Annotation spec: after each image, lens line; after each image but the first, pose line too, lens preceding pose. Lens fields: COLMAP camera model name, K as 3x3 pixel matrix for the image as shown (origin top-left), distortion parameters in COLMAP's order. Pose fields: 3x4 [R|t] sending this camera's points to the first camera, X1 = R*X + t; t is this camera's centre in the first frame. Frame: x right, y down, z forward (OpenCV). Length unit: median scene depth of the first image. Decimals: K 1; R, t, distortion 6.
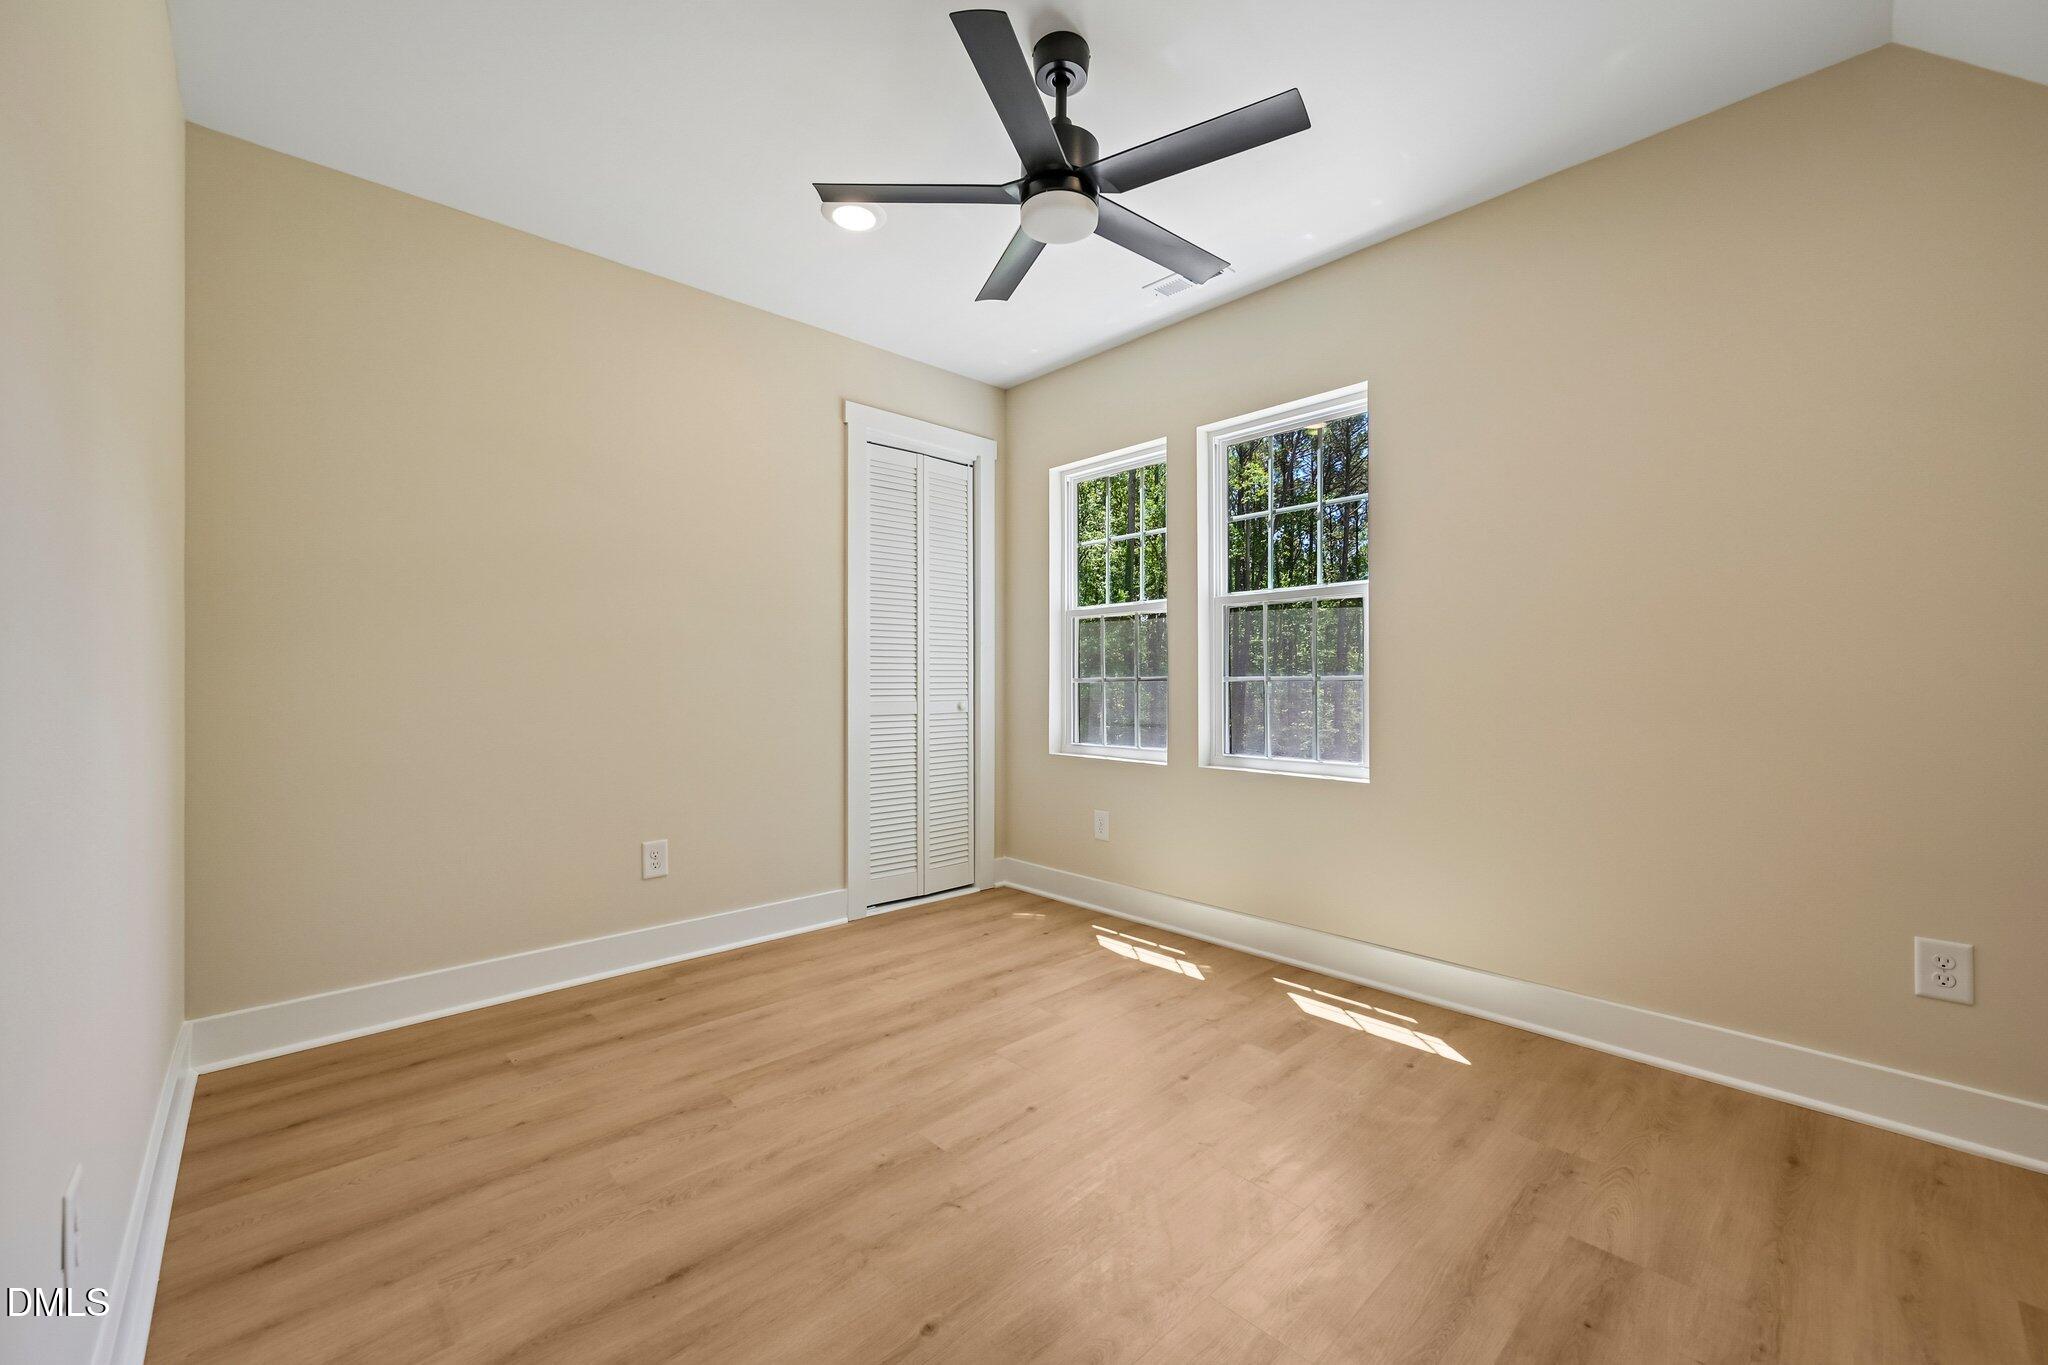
lens RADIAL K [[805.5, 0, 1027.3], [0, 805.5, 683.4], [0, 0, 1]] dist [-0.000469, -0.000141]
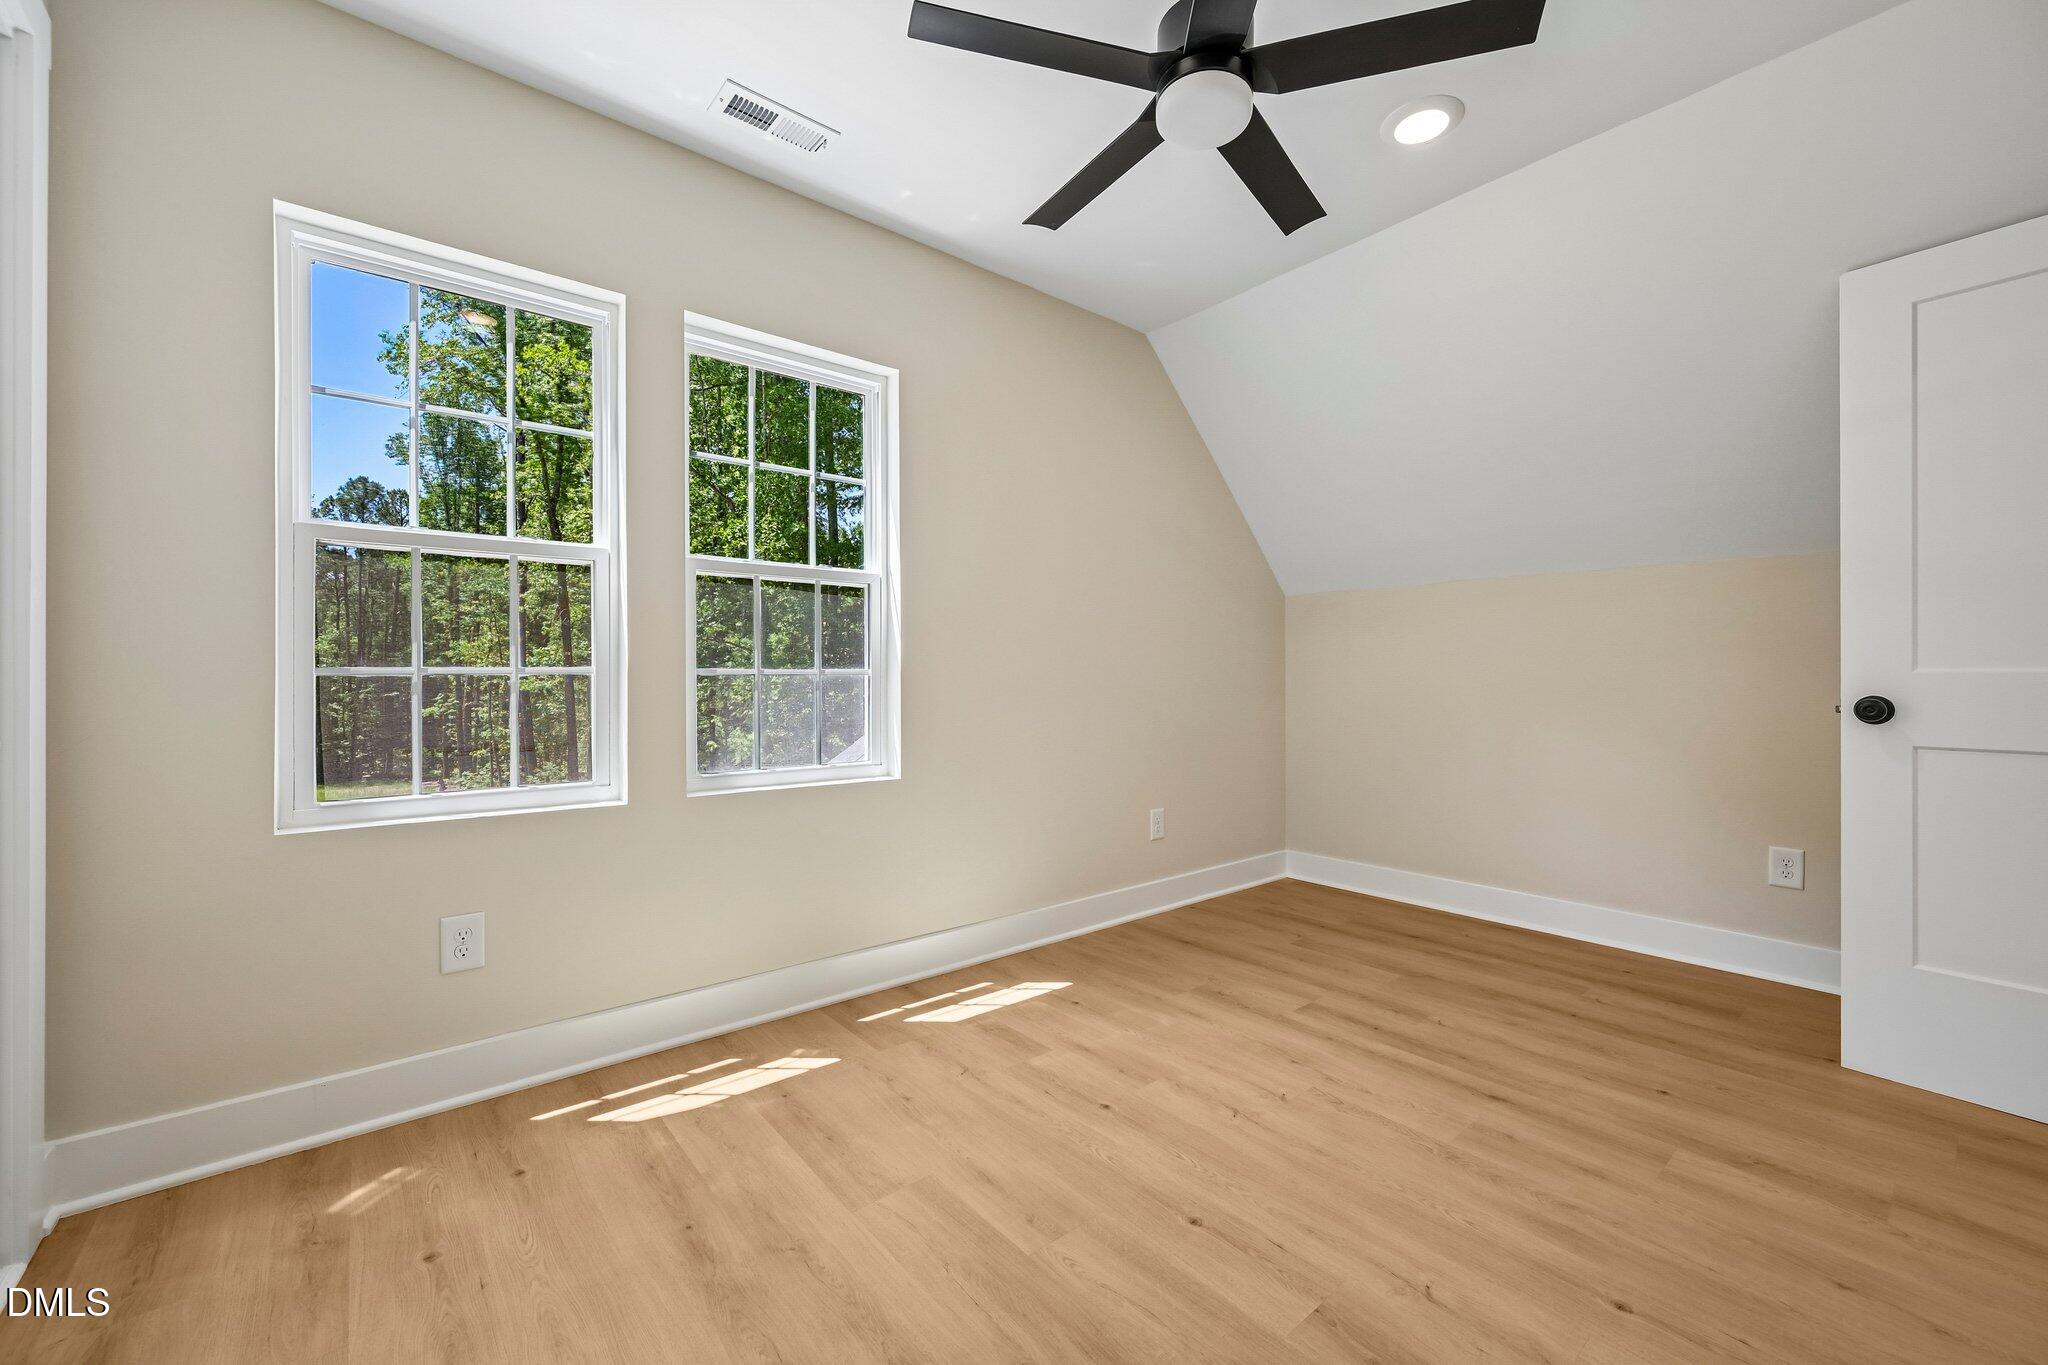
lens RADIAL K [[805.5, 0, 1027.3], [0, 805.5, 683.4], [0, 0, 1]] dist [-0.000469, -0.000141]
pose [[0.068947, -0.007731, 0.997590, -0.530629], [0.002010, 0.999969, 0.007610, -0.000525], [-0.997618, 0.001481, 0.068961, 0.750102]]
